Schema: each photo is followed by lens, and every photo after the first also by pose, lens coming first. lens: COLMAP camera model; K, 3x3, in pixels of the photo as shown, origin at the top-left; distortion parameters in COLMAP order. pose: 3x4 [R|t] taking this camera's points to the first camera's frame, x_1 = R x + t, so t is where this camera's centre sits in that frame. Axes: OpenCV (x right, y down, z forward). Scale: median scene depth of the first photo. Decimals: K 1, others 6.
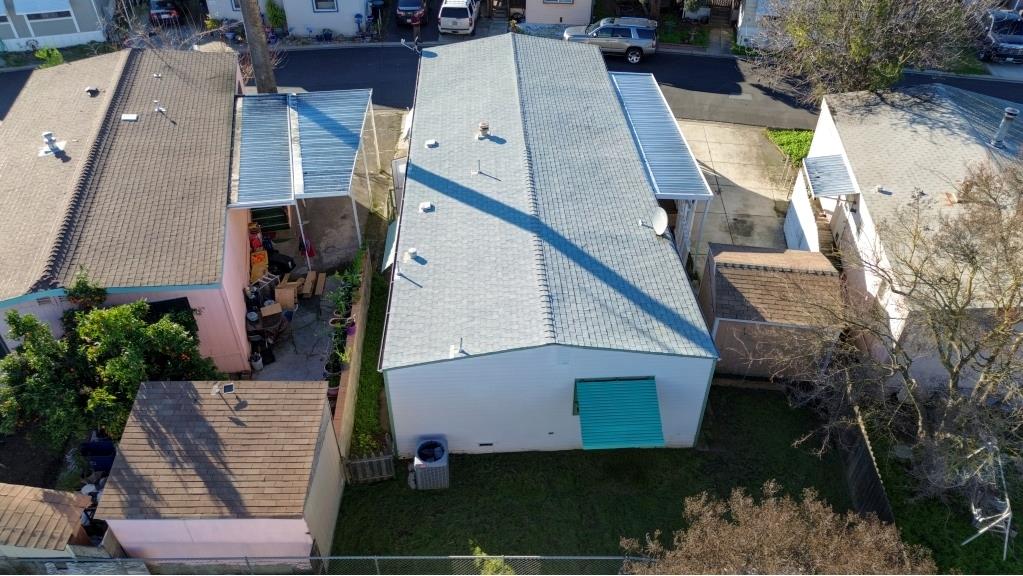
lens RADIAL K [[718.3, 0, 511.5], [0, 718.3, 288.0], [0, 0, 1]] dist [0.073296, -0.063663]
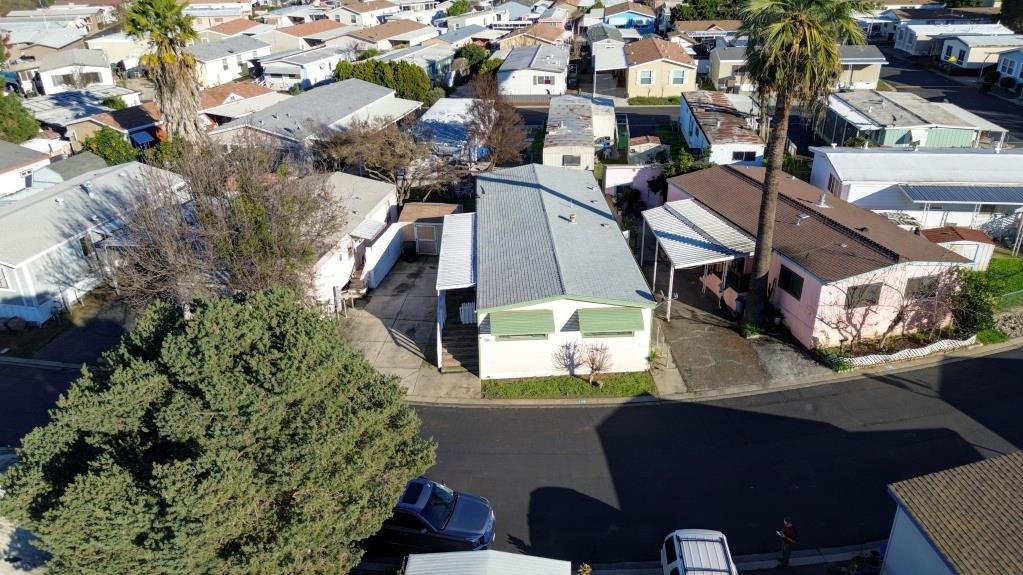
lens RADIAL K [[718.3, 0, 511.5], [0, 718.3, 287.5], [0, 0, 1]] dist [0.073296, -0.063663]
pose [[-0.999828, 0.013265, 0.012997, 0.085197], [0.017433, 0.429162, 0.903059, -1.728943], [0.006401, 0.903130, -0.429320, 1.977134]]
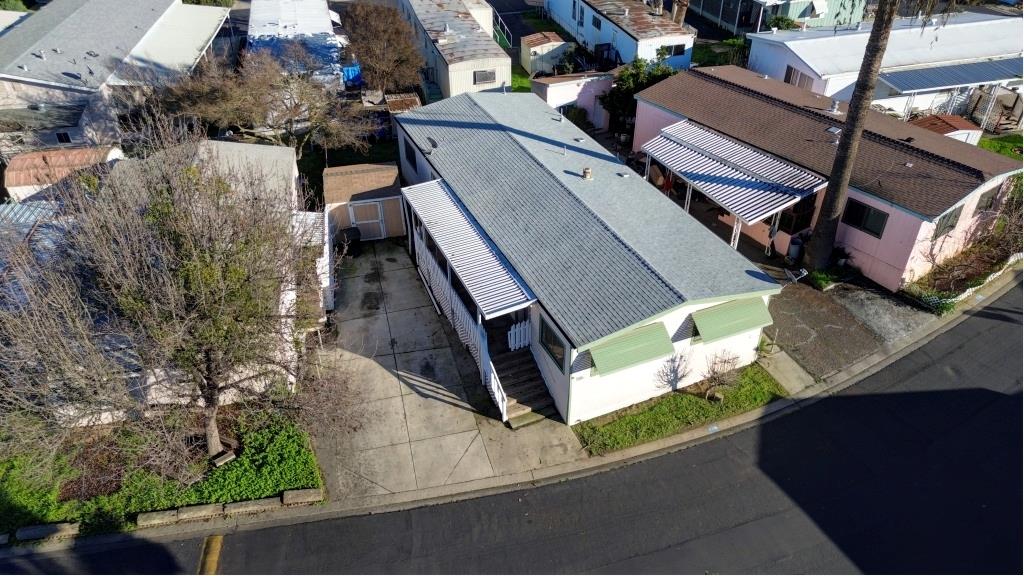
lens RADIAL K [[719.0, 0, 512.0], [0, 719.0, 288.0], [0, 0, 1]] dist [0.073296, -0.063663]
pose [[-0.934577, 0.212997, -0.284953, 0.513363], [-0.217063, 0.293206, 0.931082, -1.388502], [0.281867, 0.932021, -0.227789, 1.549990]]
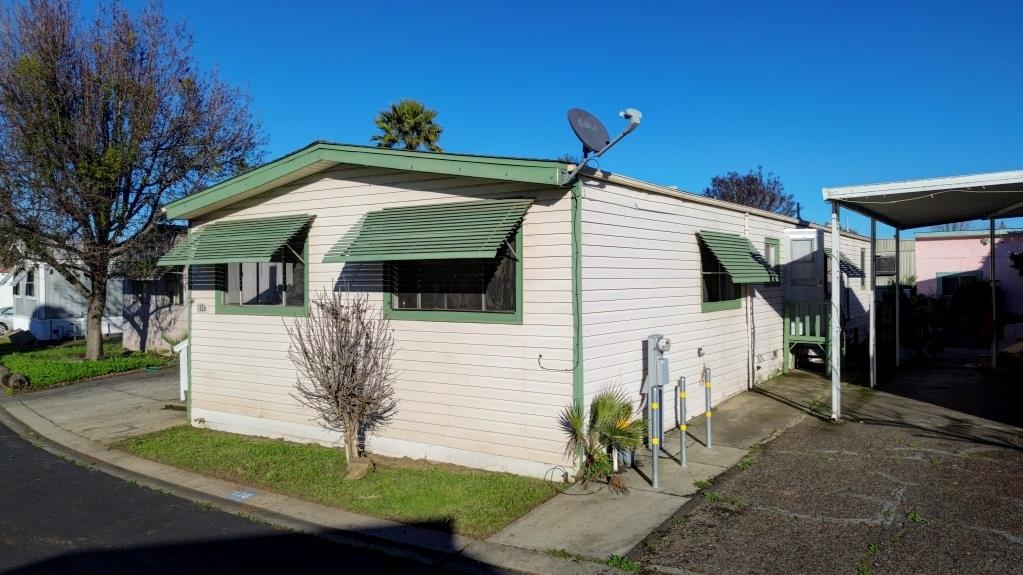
lens RADIAL K [[744.6, 0, 511.5], [0, 744.6, 255.7], [0, 0, 1]] dist [0.000796, -0.078077]
pose [[-0.813180, 0.022008, 0.581596, -0.370961], [0.395549, 0.753934, 0.524522, -0.636111], [-0.426941, 0.656581, -0.621790, 1.682071]]
